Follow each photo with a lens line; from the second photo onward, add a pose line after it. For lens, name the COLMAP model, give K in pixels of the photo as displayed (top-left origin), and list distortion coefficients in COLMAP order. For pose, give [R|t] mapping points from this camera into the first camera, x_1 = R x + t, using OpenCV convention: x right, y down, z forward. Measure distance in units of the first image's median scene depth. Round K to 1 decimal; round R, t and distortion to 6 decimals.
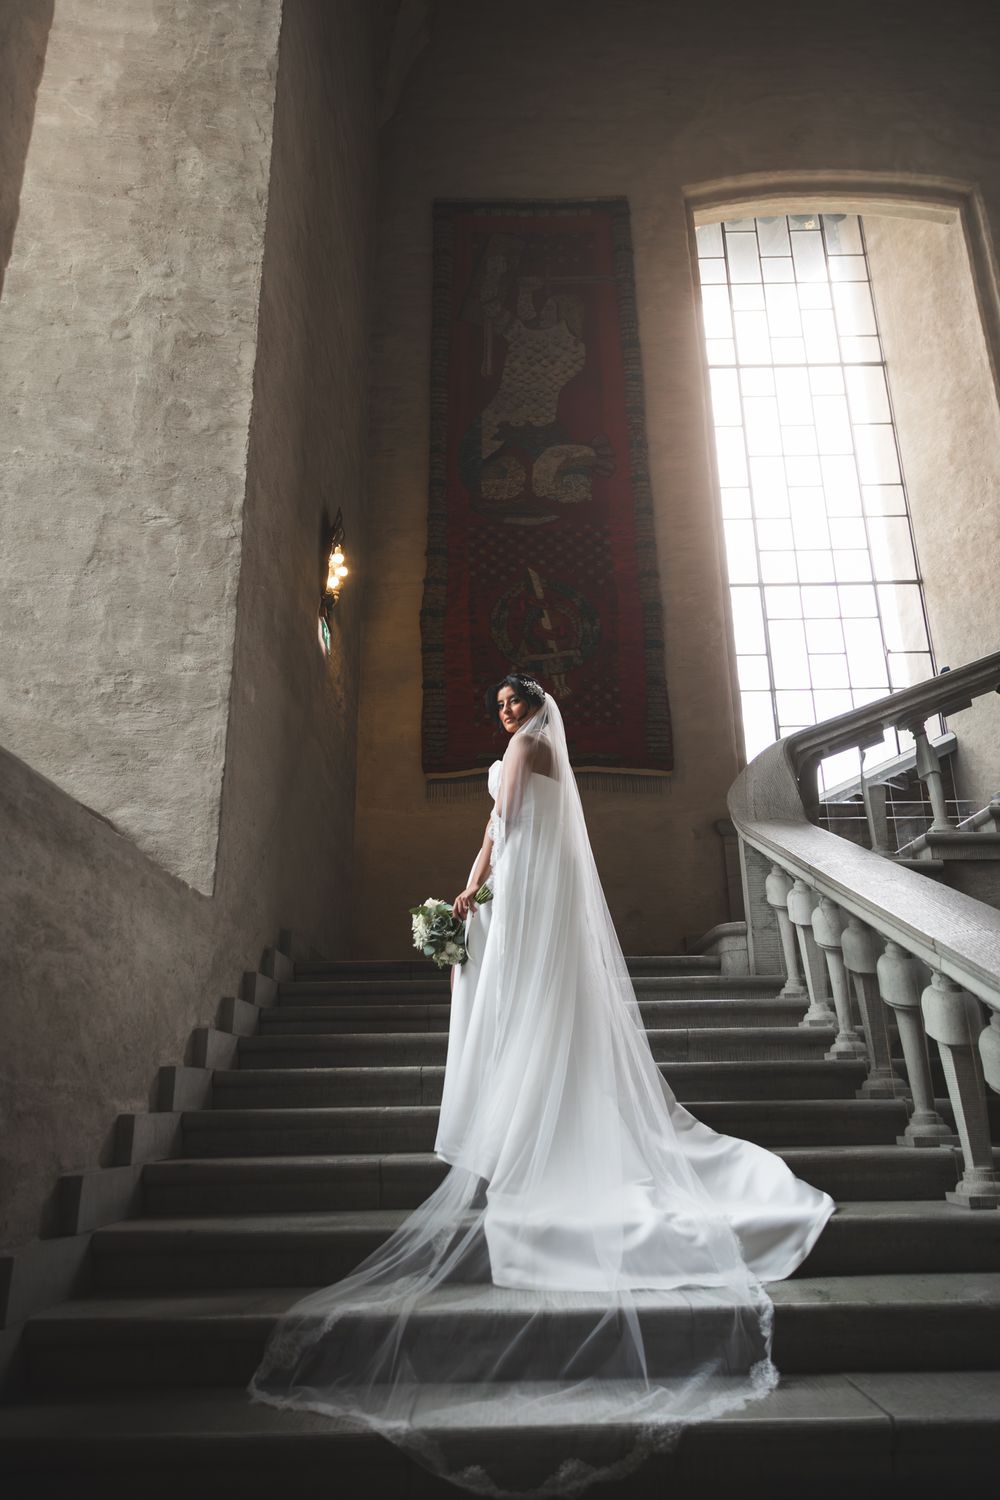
lens RADIAL K [[1069.5, 0, 507.3], [0, 1069.5, 709.9], [0, 0, 1]] dist [0.013550, 0.000098]
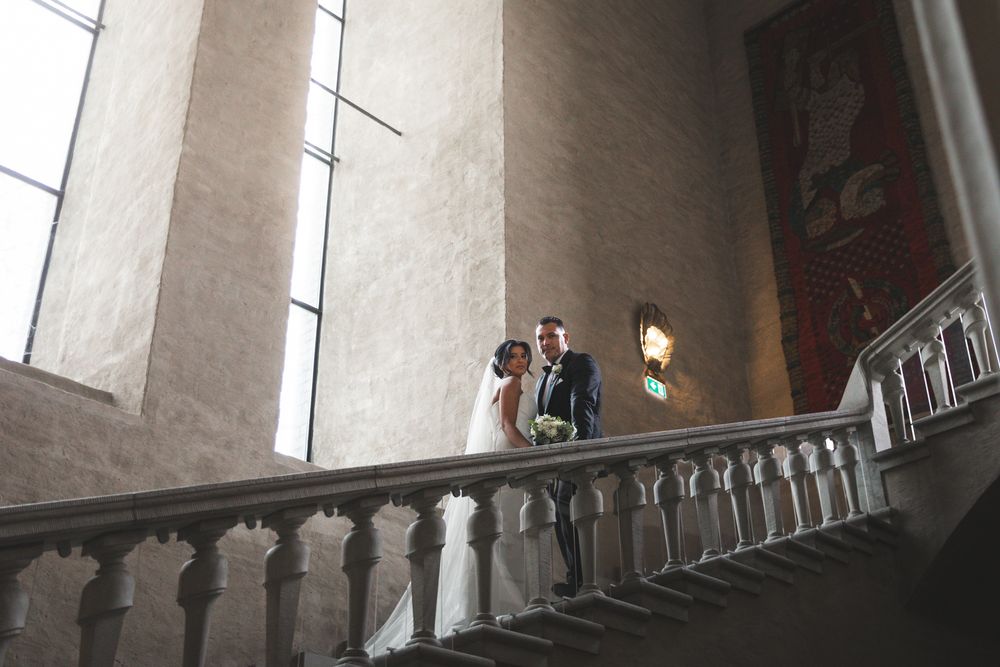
lens RADIAL K [[1246.5, 0, 500.0], [0, 1246.5, 333.5], [0, 0, 1]] dist [0.001554, -0.003765]
pose [[0.690430, -0.347613, -0.634407, 0.643389], [0.245823, 0.937533, -0.246175, 0.187168], [0.680351, 0.014015, 0.732752, -0.342104]]
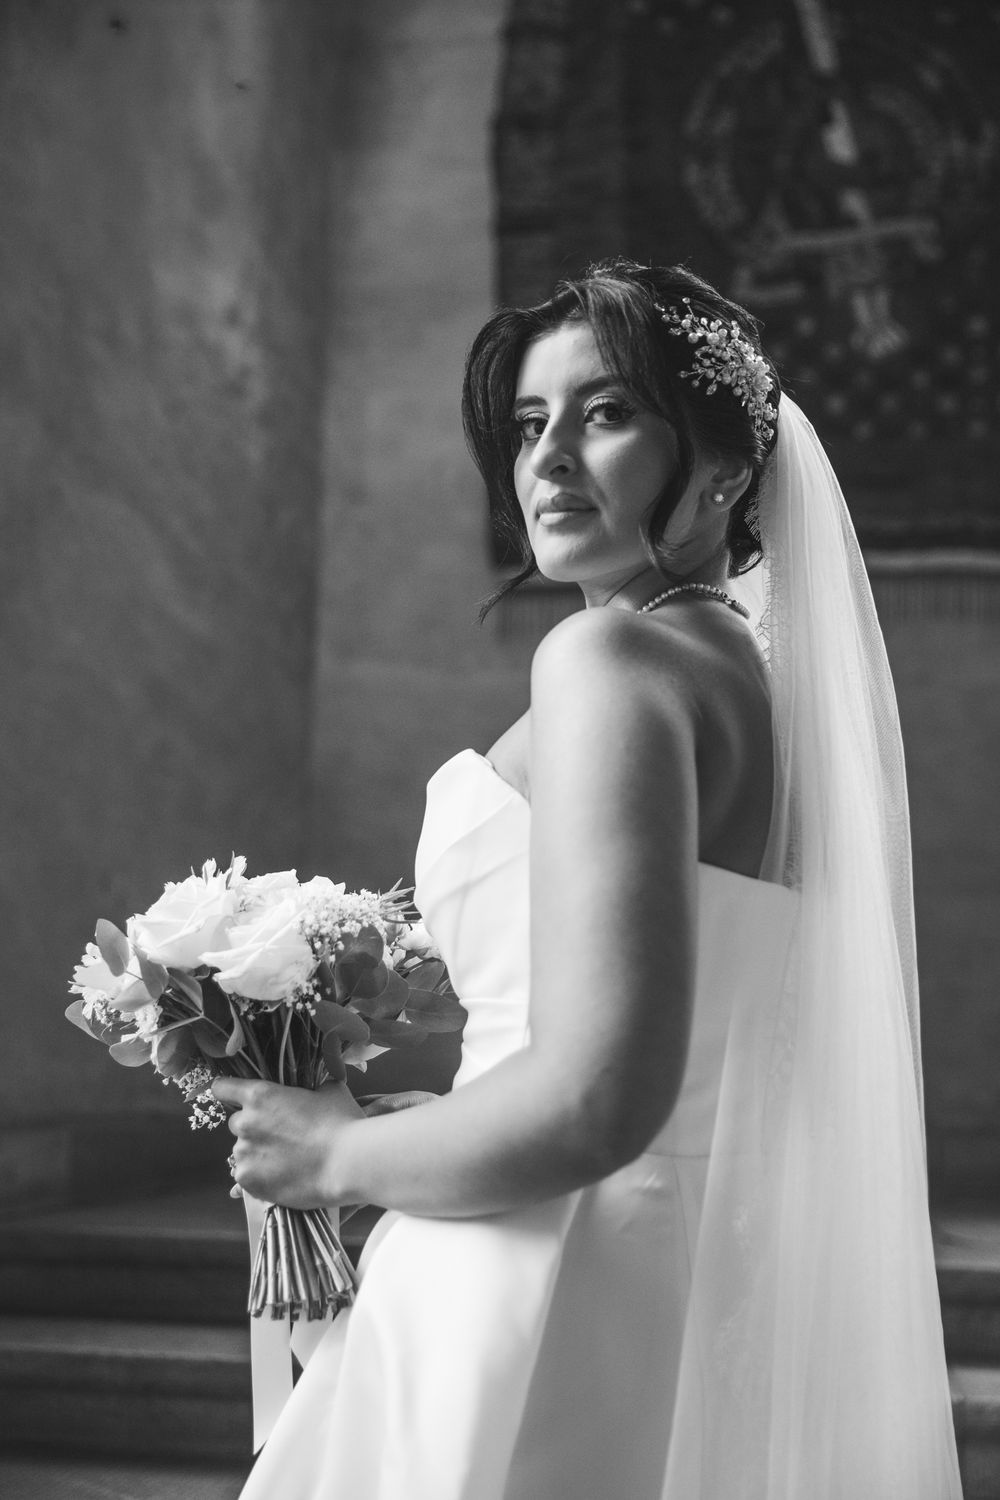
lens RADIAL K [[1803.2, 0, 500.0], [0, 1803.2, 750.0], [0, 0, 1]] dist [0.001196, -0.018080]
pose [[0.987776, 0.022179, -0.154294, 0.021478], [0.010091, 0.978652, 0.205276, -0.007515], [0.155553, -0.204324, 0.966465, 0.357204]]
